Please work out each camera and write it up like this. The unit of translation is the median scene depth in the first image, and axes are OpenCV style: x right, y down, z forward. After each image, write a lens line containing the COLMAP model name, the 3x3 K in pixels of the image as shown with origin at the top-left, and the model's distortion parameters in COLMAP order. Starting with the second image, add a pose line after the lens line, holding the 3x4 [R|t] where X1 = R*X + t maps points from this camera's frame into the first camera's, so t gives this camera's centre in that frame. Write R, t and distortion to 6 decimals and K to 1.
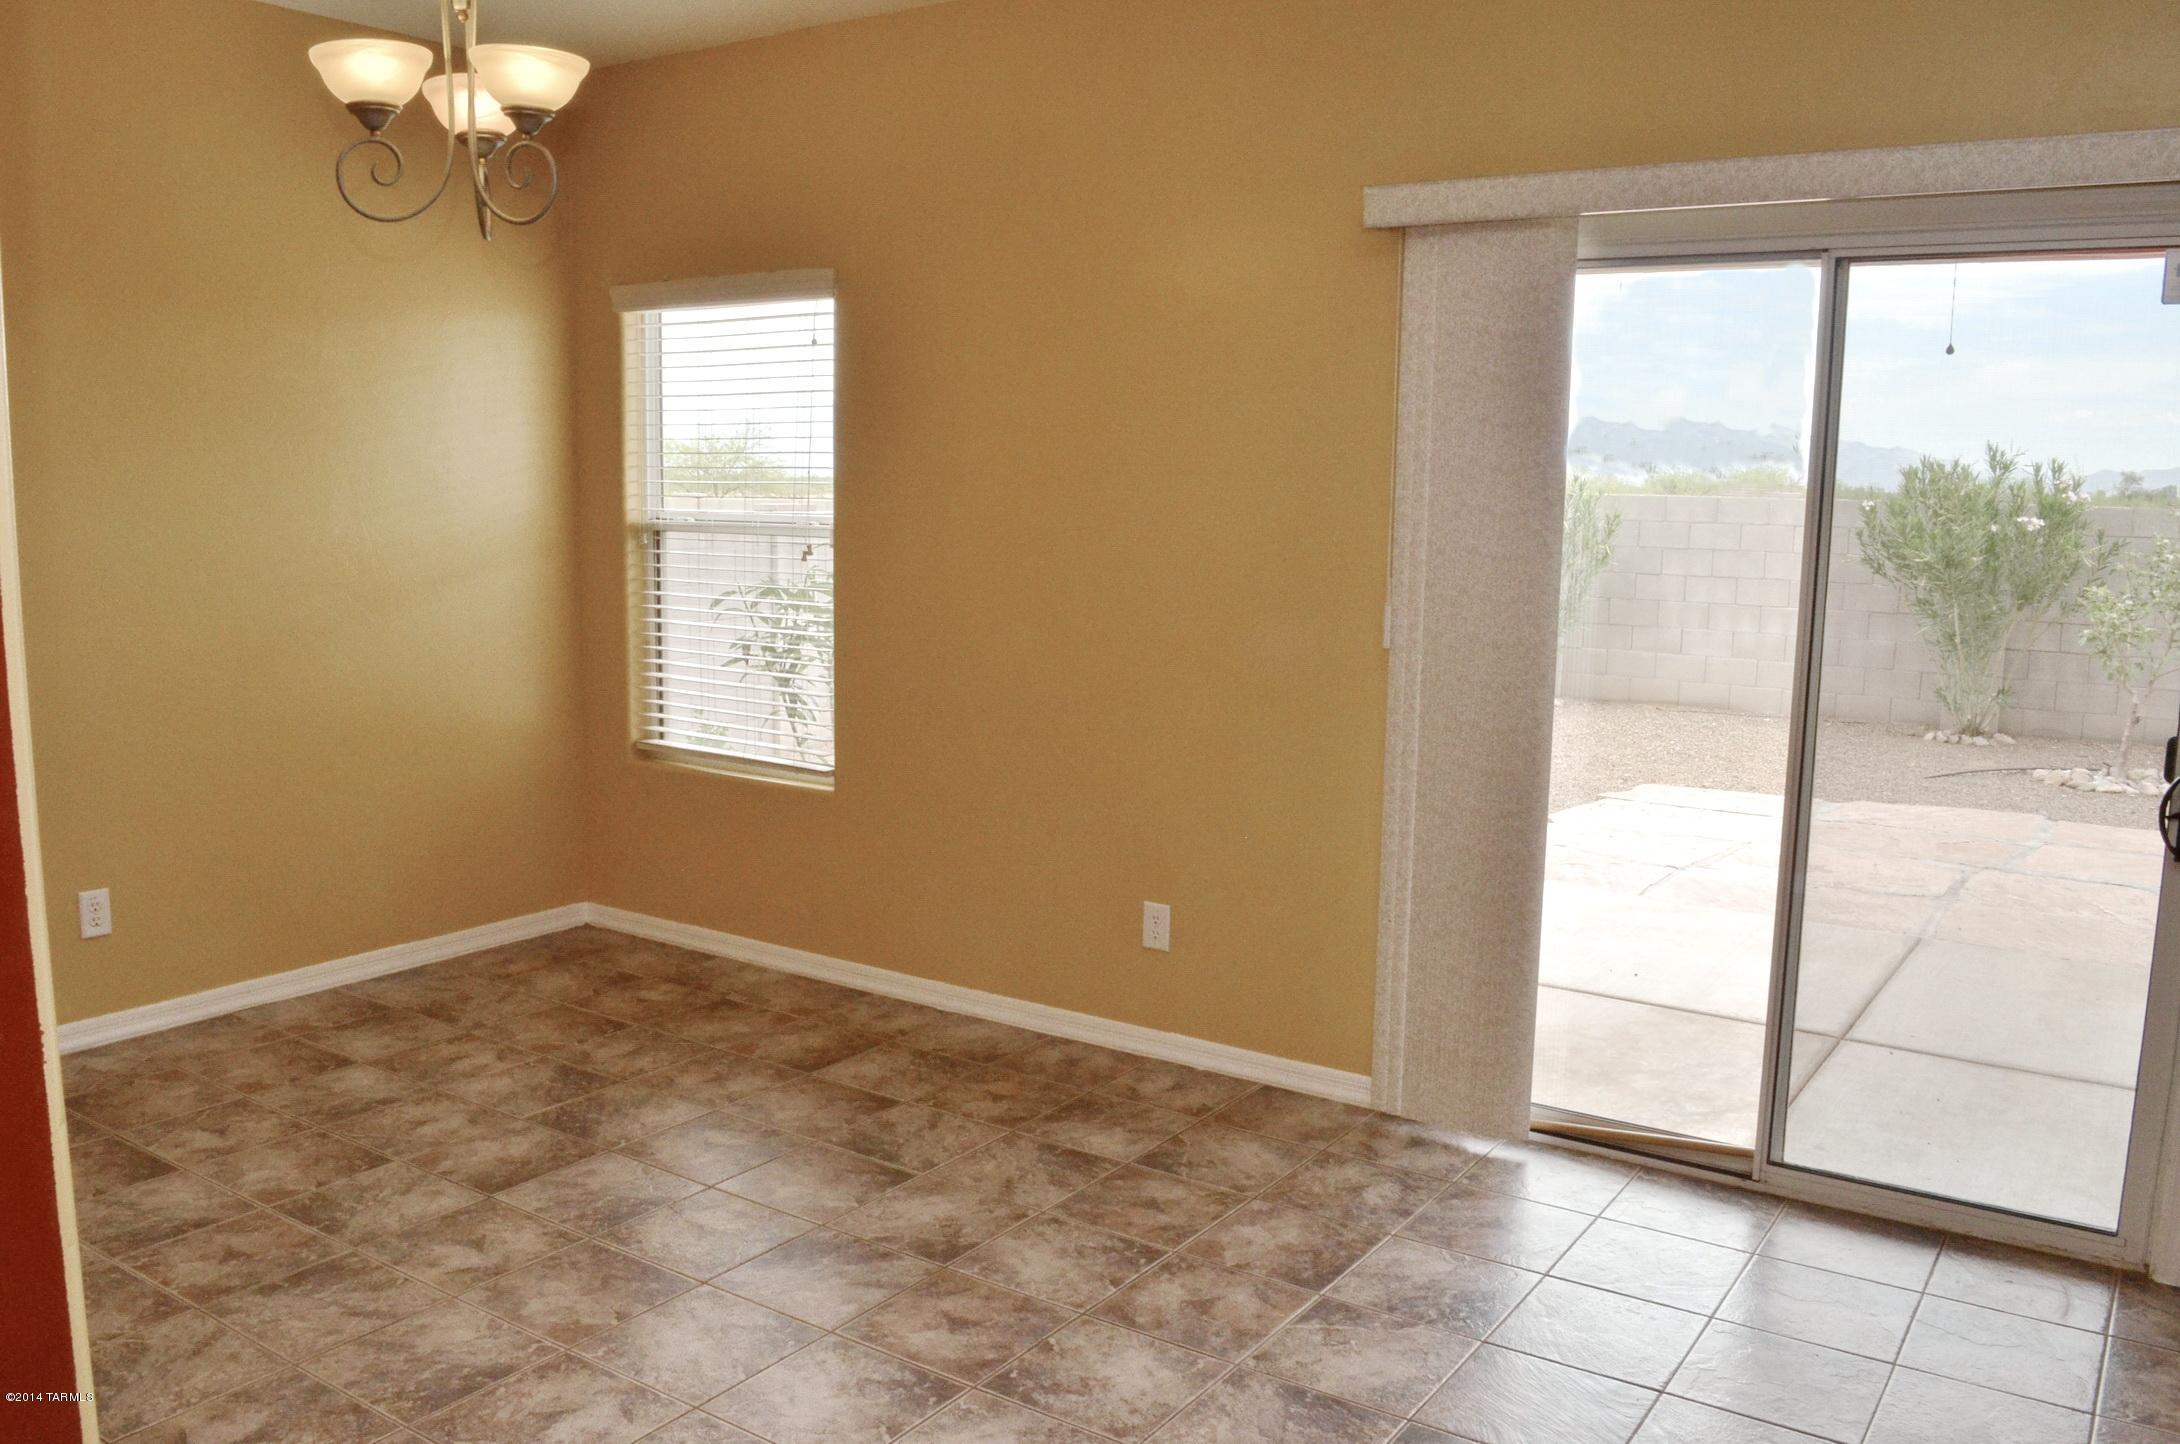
lens RADIAL K [[1717.0, 0, 1104.8], [0, 1717.0, 732.0], [0, 0, 1]] dist [-0.087521, 0.014644]
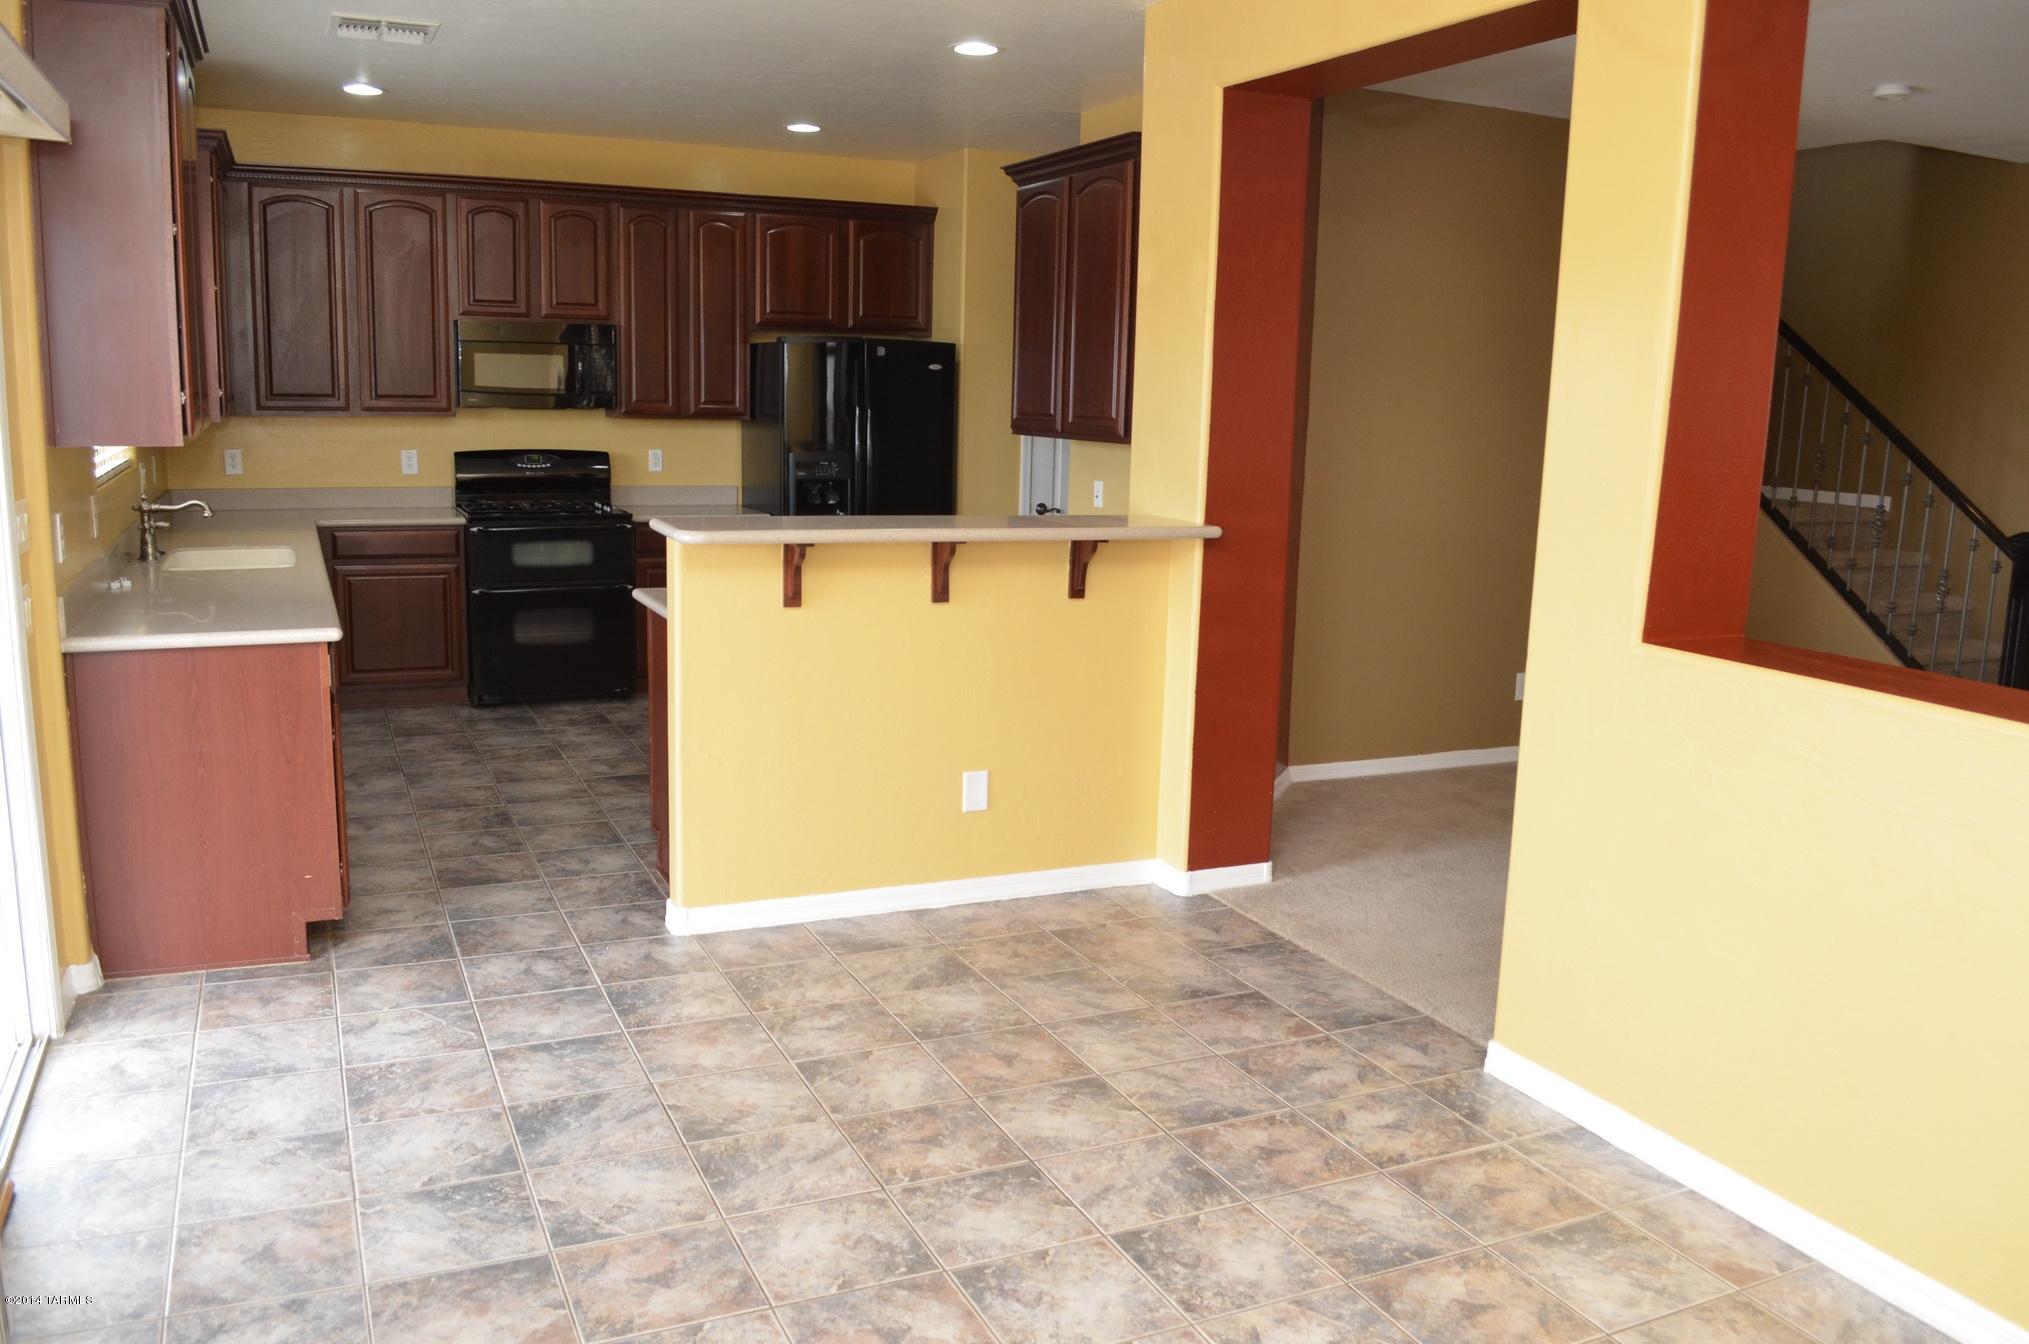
lens RADIAL K [[1598.1, 0, 1024.3], [0, 1598.1, 684.2], [0, 0, 1]] dist [-0.087521, 0.014644]
pose [[-0.854773, -0.135312, 0.501053, -0.426338], [0.031286, 0.950226, 0.309986, -0.205610], [-0.518059, 0.280643, -0.807994, 1.252268]]
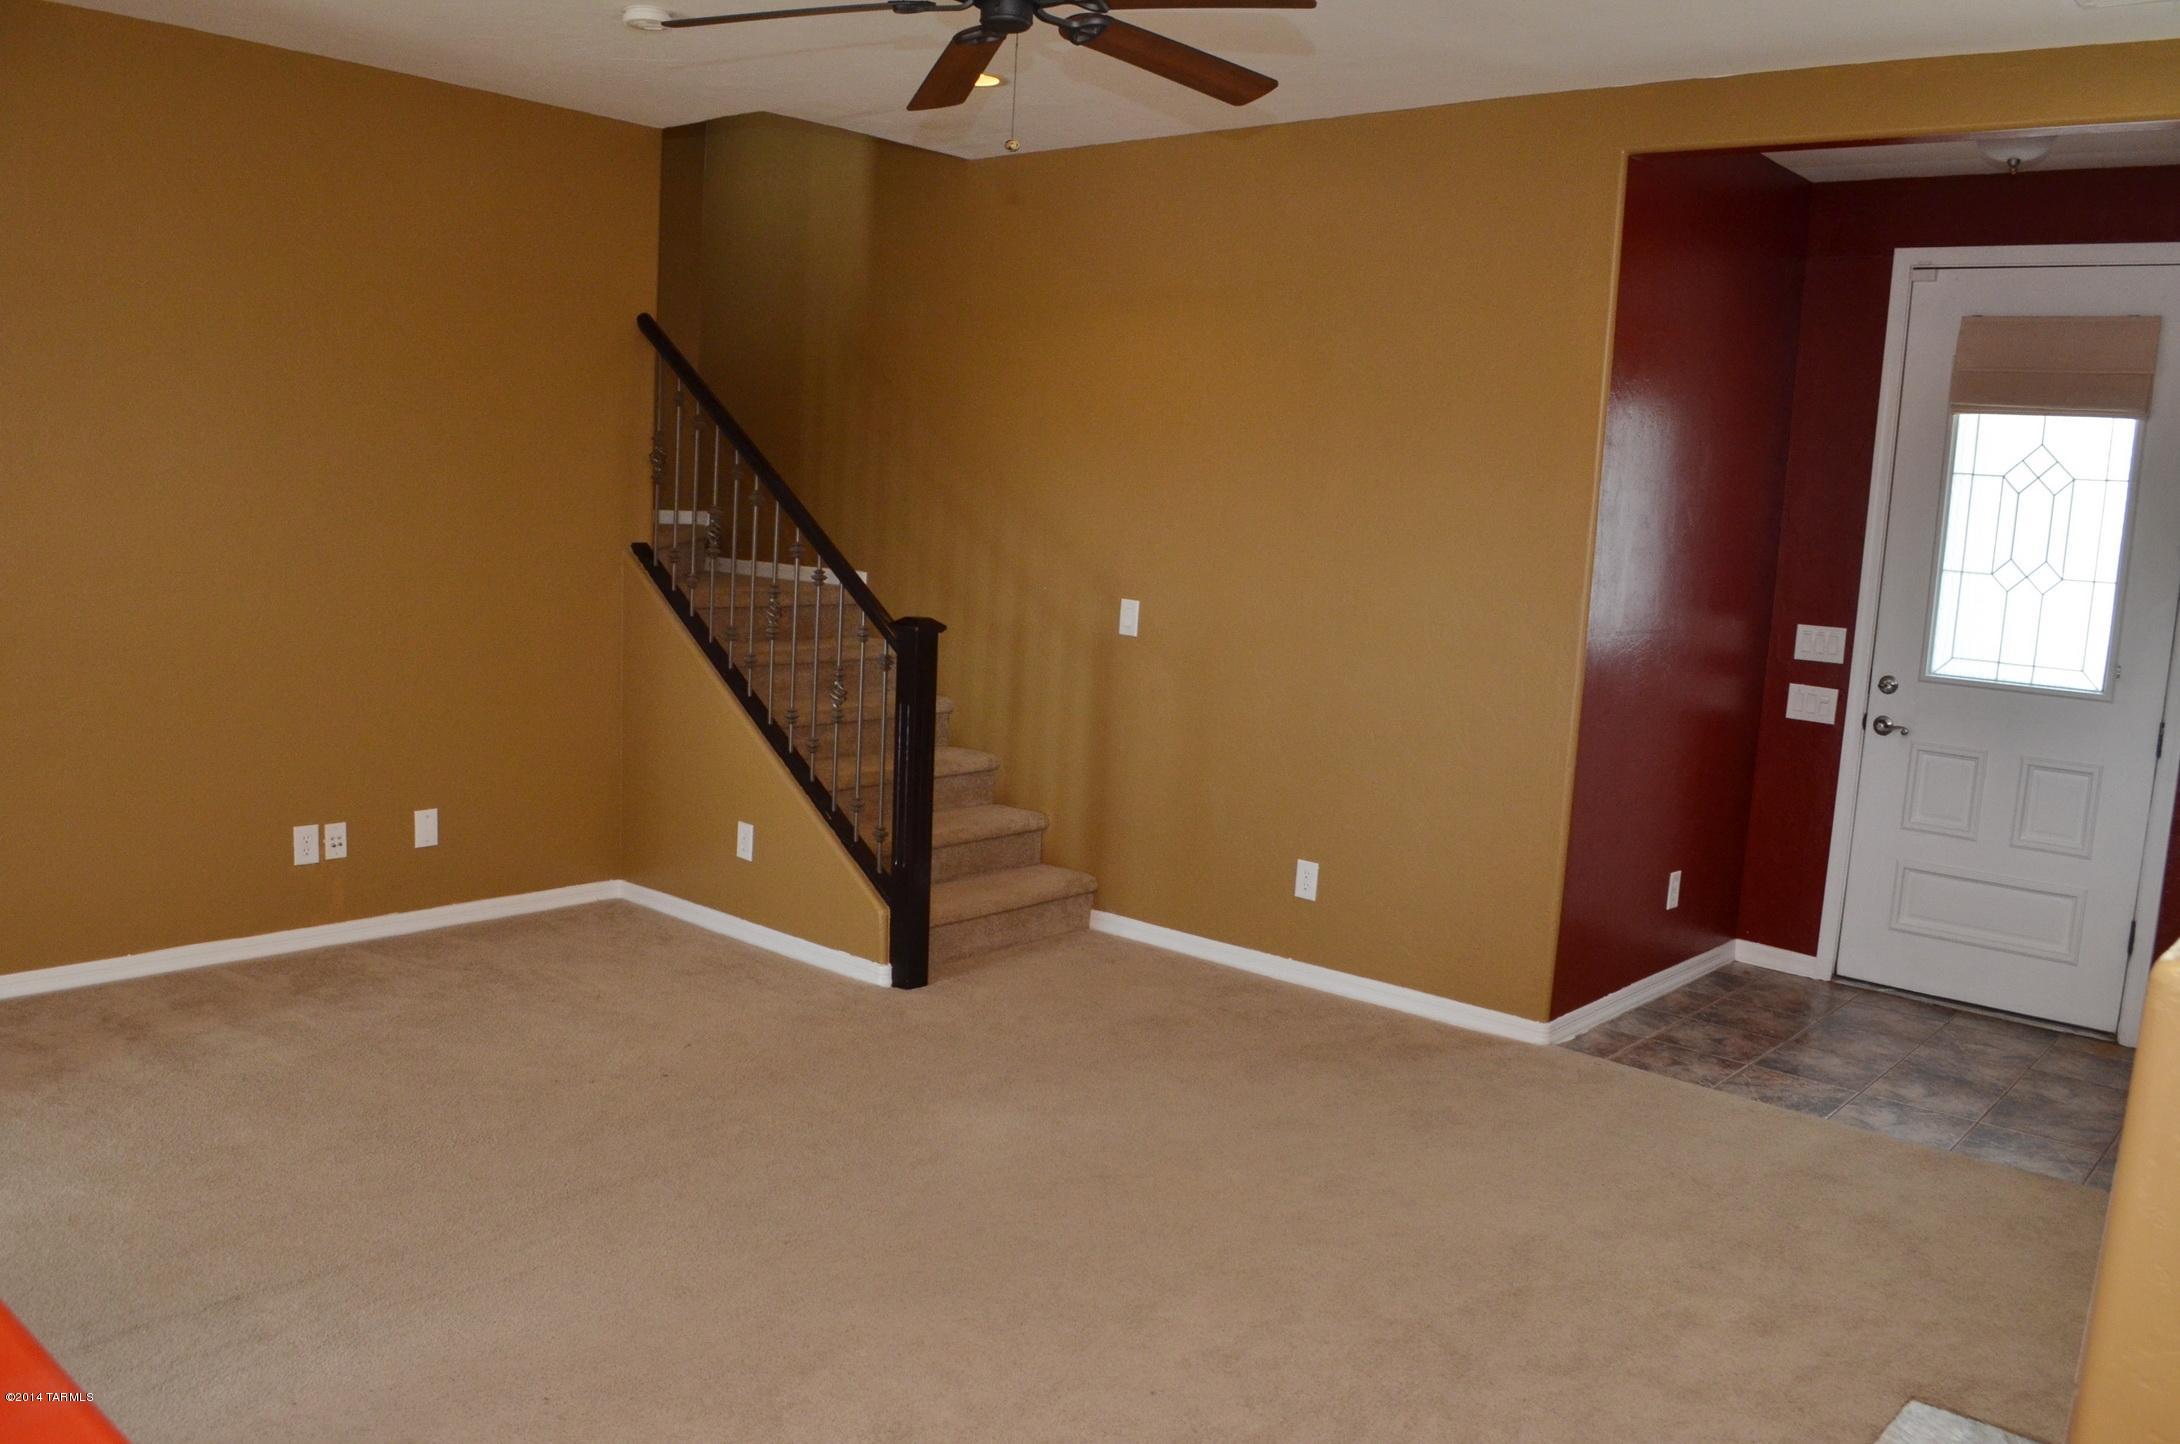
lens RADIAL K [[1717.0, 0, 1085.7], [0, 1717.0, 723.3], [0, 0, 1]] dist [-0.087521, 0.014644]
pose [[-0.990171, -0.085419, 0.110744, -0.789396], [-0.051514, 0.958902, 0.279023, -0.134543], [-0.130026, 0.270576, -0.953877, 0.688333]]
